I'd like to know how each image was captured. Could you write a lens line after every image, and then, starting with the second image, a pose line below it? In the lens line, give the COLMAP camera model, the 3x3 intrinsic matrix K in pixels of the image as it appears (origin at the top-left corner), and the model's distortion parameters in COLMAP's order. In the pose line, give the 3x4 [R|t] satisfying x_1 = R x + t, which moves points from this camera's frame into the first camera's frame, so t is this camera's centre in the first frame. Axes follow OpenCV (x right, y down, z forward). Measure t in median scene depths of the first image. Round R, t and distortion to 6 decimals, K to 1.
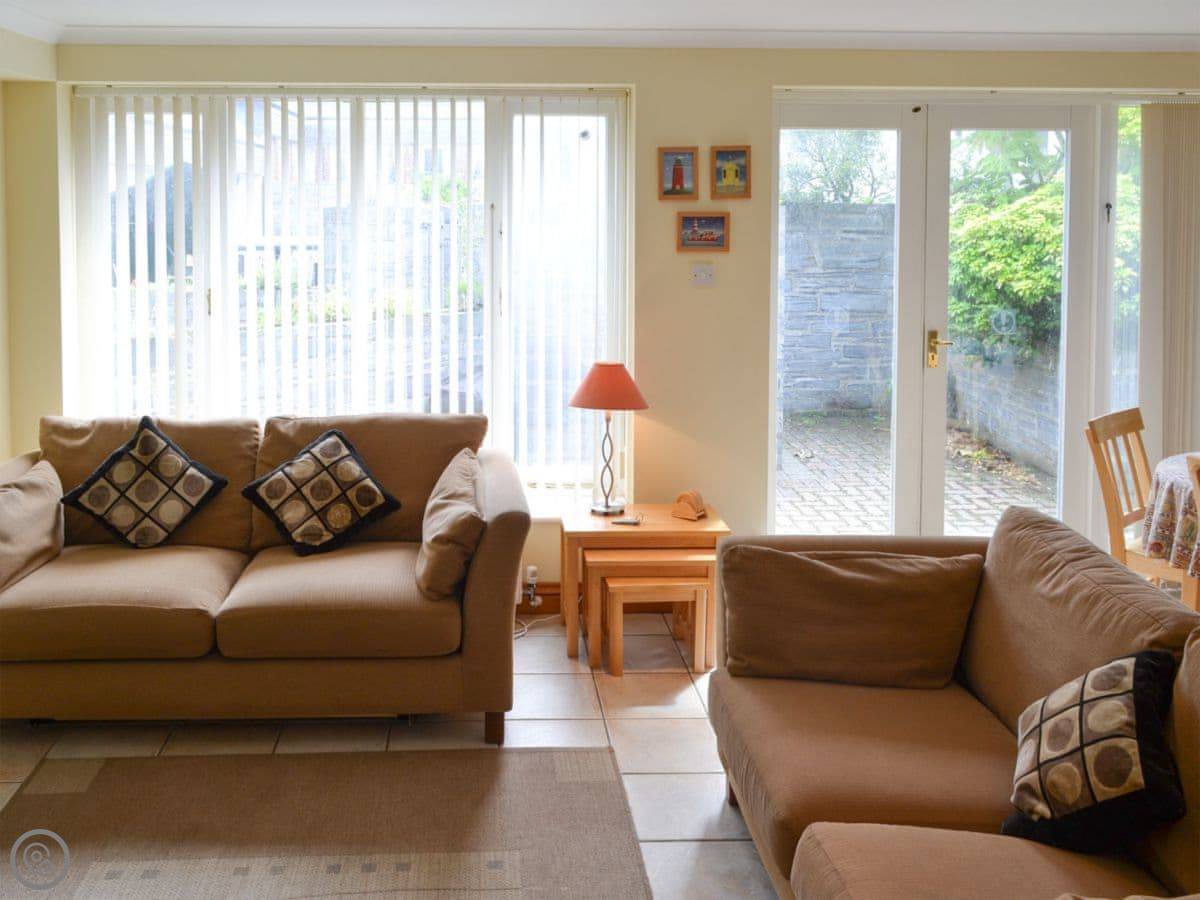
lens RADIAL K [[1200.7, 0, 599.7], [0, 1200.7, 450.3], [0, 0, 1]] dist [-0.041017, 0.000000]
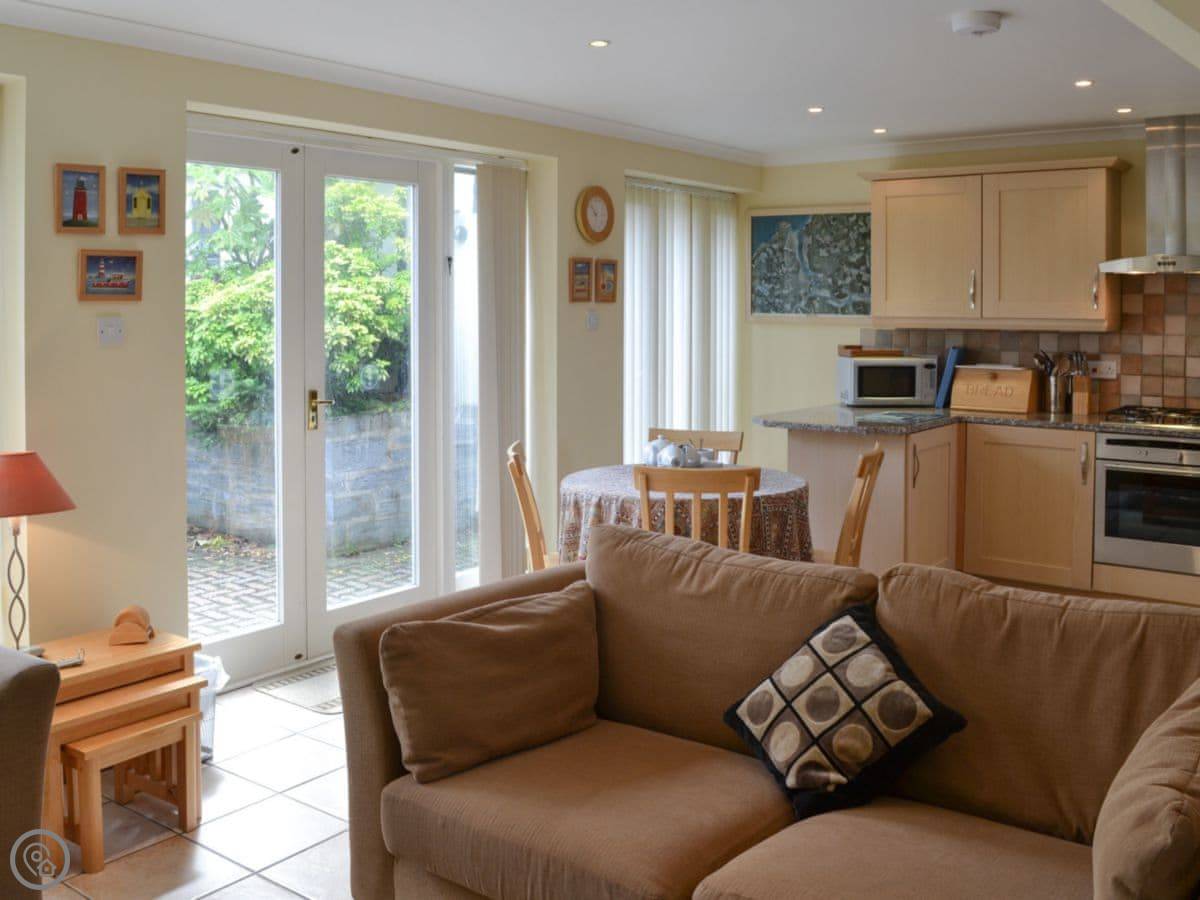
lens RADIAL K [[1111.3, 0, 612.4], [0, 1111.3, 475.0], [0, 0, 1]] dist [-0.082221, 0.000000]
pose [[0.612508, -0.120287, 0.781258, -0.286415], [0.180241, 0.983570, 0.010126, -0.001349], [-0.769641, 0.134613, 0.624126, 0.317930]]
